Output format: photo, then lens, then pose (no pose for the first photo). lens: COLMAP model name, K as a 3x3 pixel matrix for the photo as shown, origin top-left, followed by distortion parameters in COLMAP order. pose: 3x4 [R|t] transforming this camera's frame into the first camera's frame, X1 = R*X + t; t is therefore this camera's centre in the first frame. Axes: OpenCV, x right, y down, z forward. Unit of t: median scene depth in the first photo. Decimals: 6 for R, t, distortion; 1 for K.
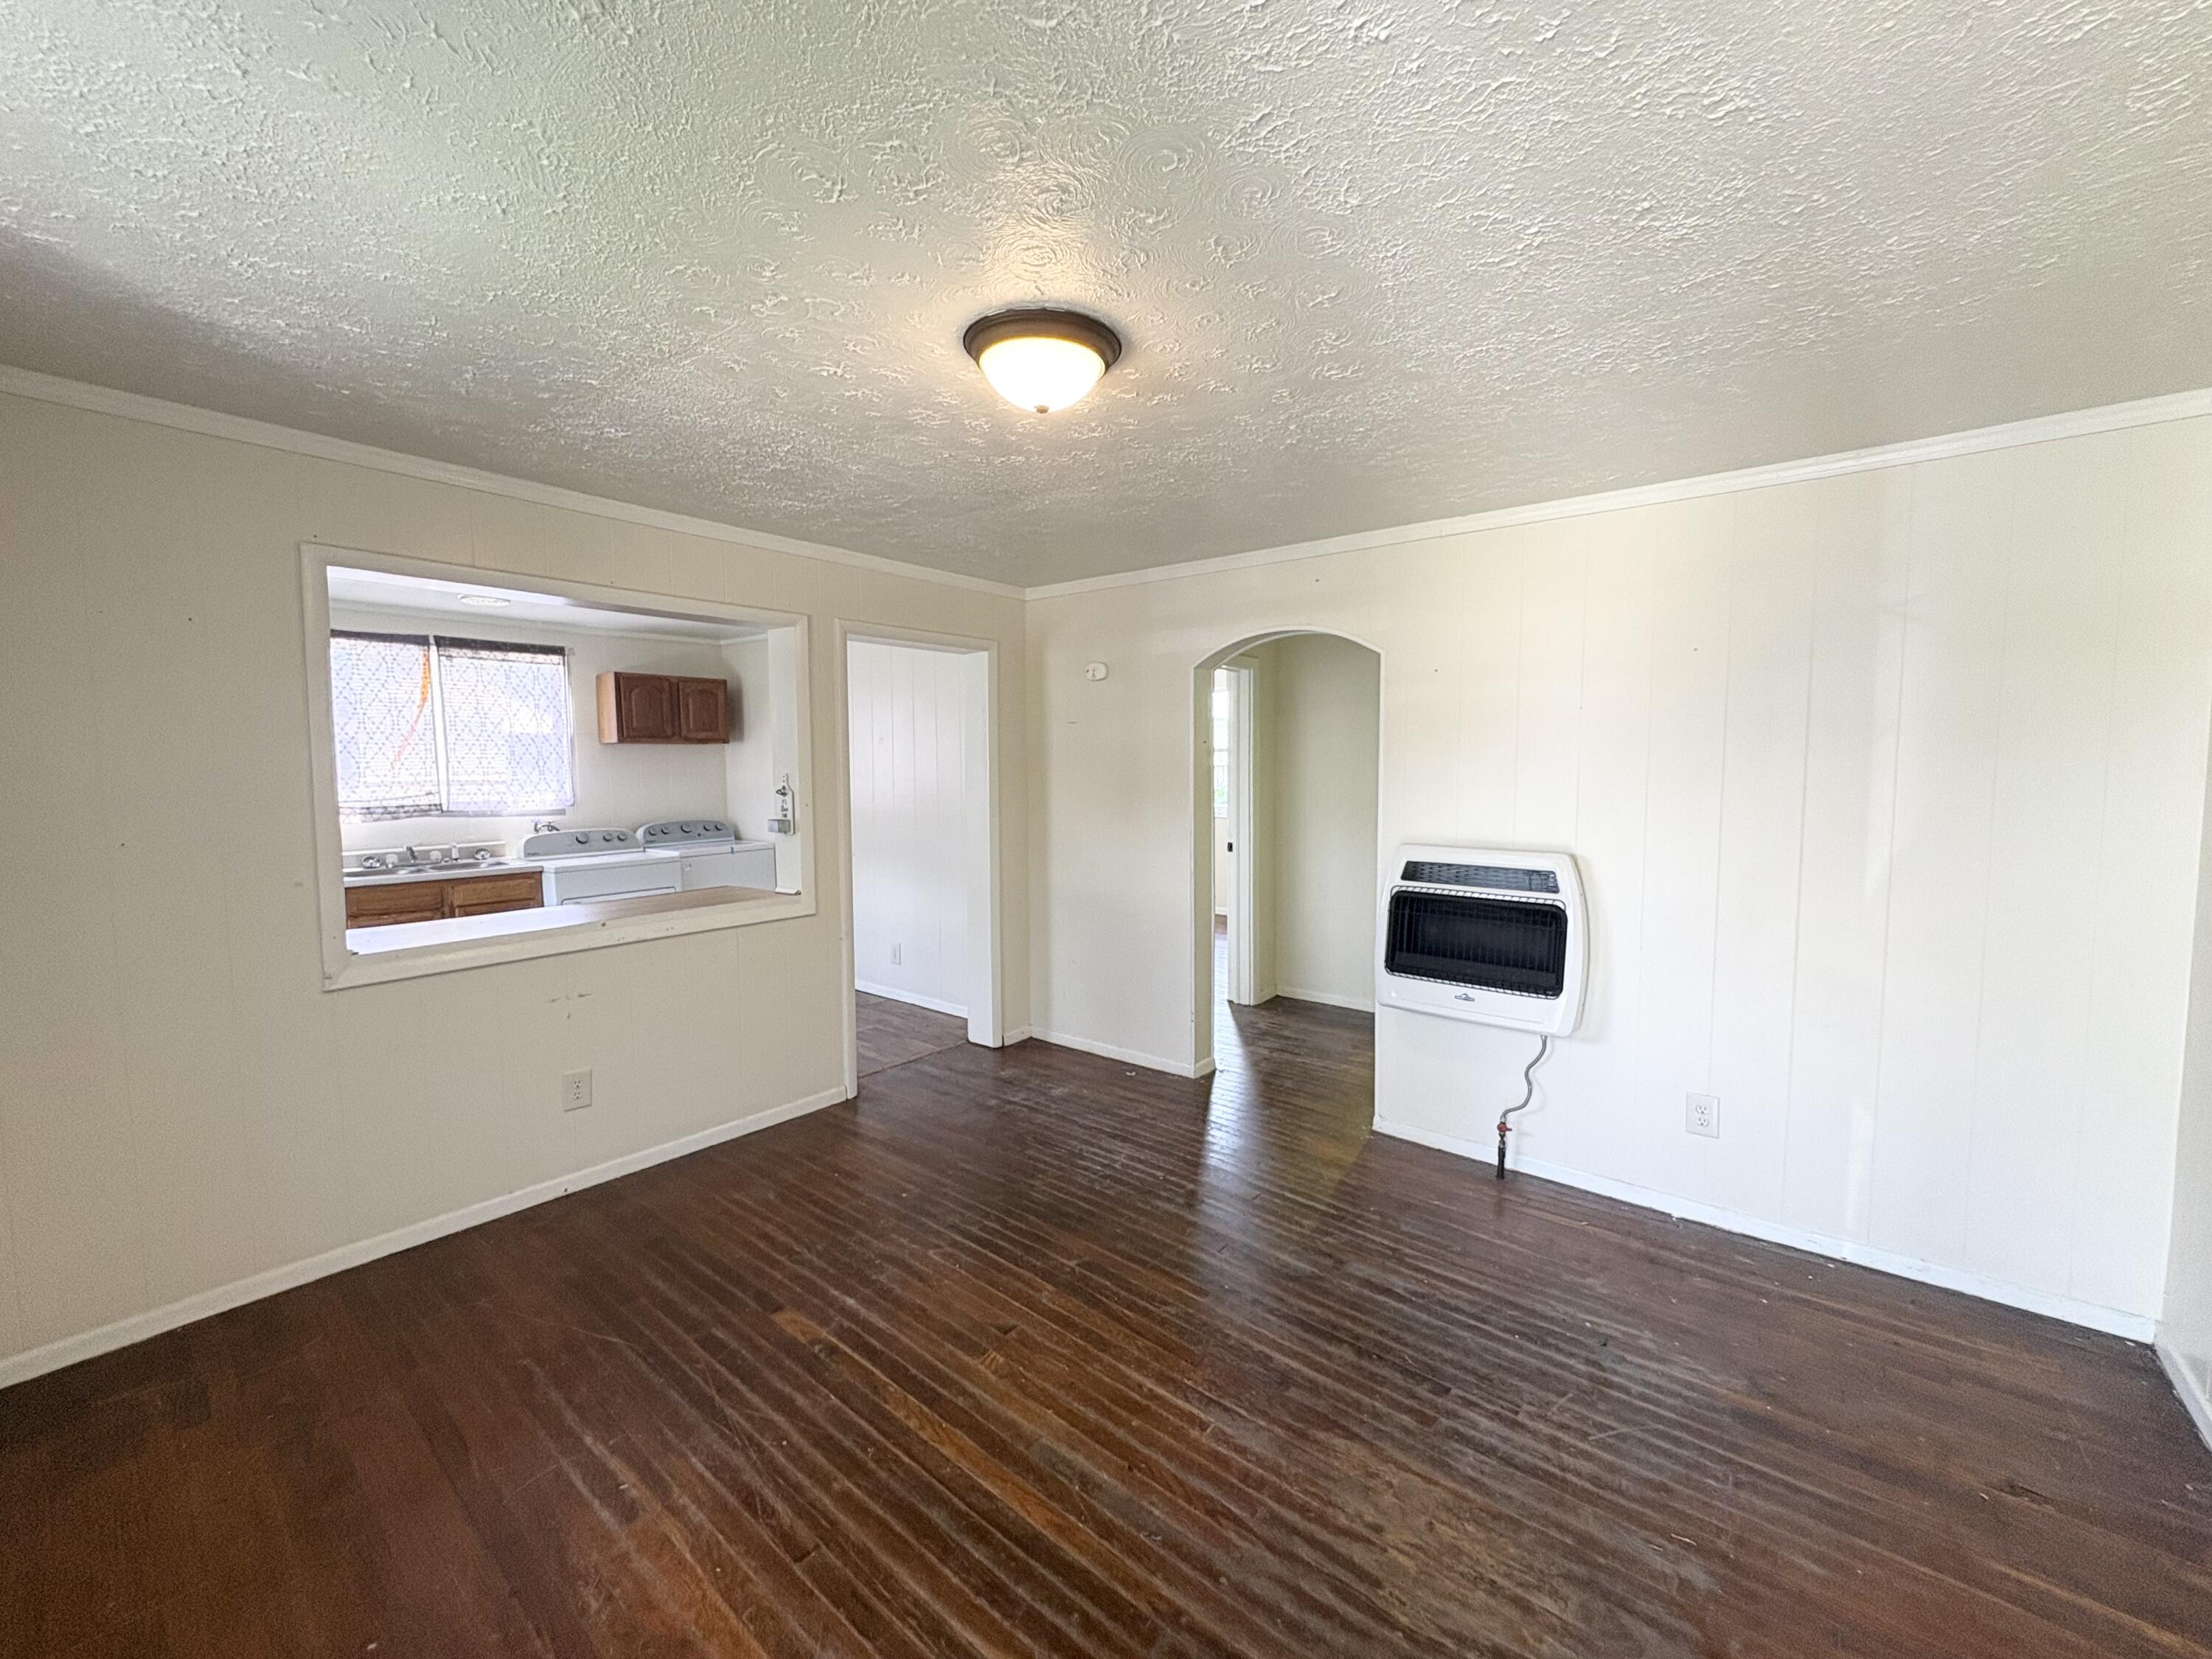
lens RADIAL K [[879.8, 0, 1104.6], [0, 879.8, 824.1], [0, 0, 1]] dist [0.000608, 0.000117]
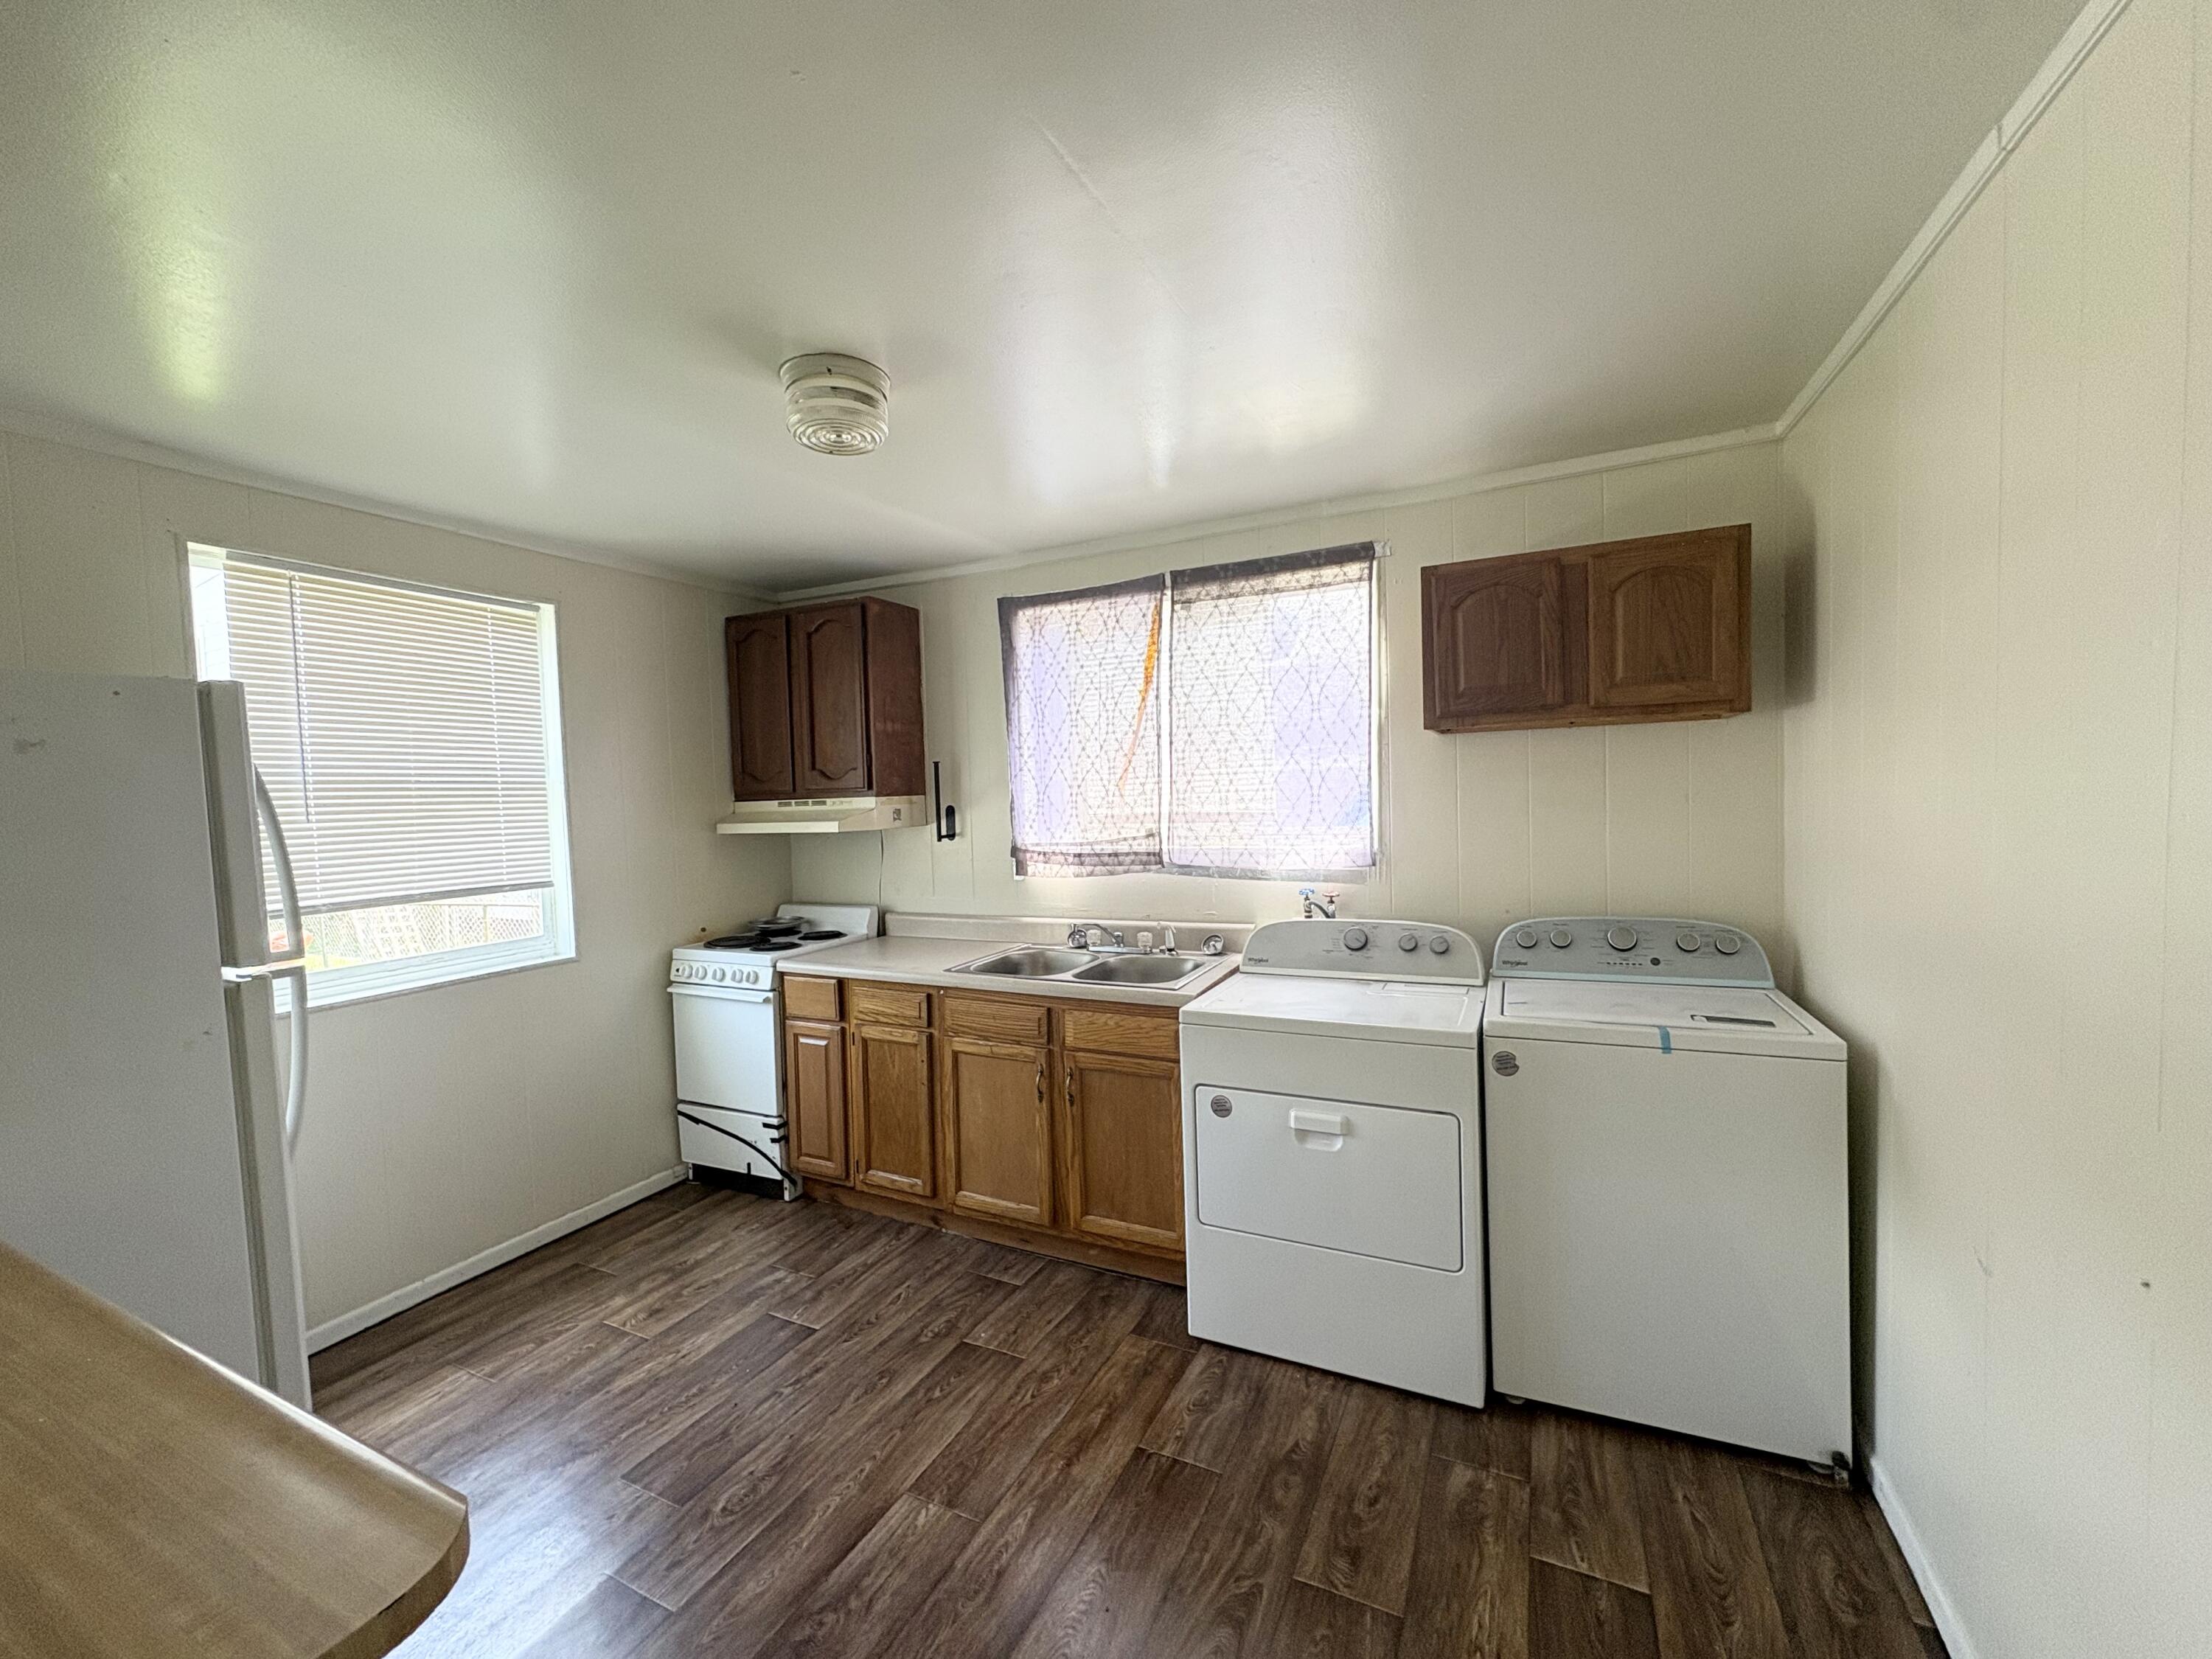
lens RADIAL K [[879.8, 0, 1105.0], [0, 879.8, 821.8], [0, 0, 1]] dist [0.000608, 0.000117]
pose [[0.242335, 0.029399, -0.969747, -0.184642], [-0.041617, 0.998936, 0.019884, -0.053309], [0.969300, 0.035540, 0.243300, 0.808000]]
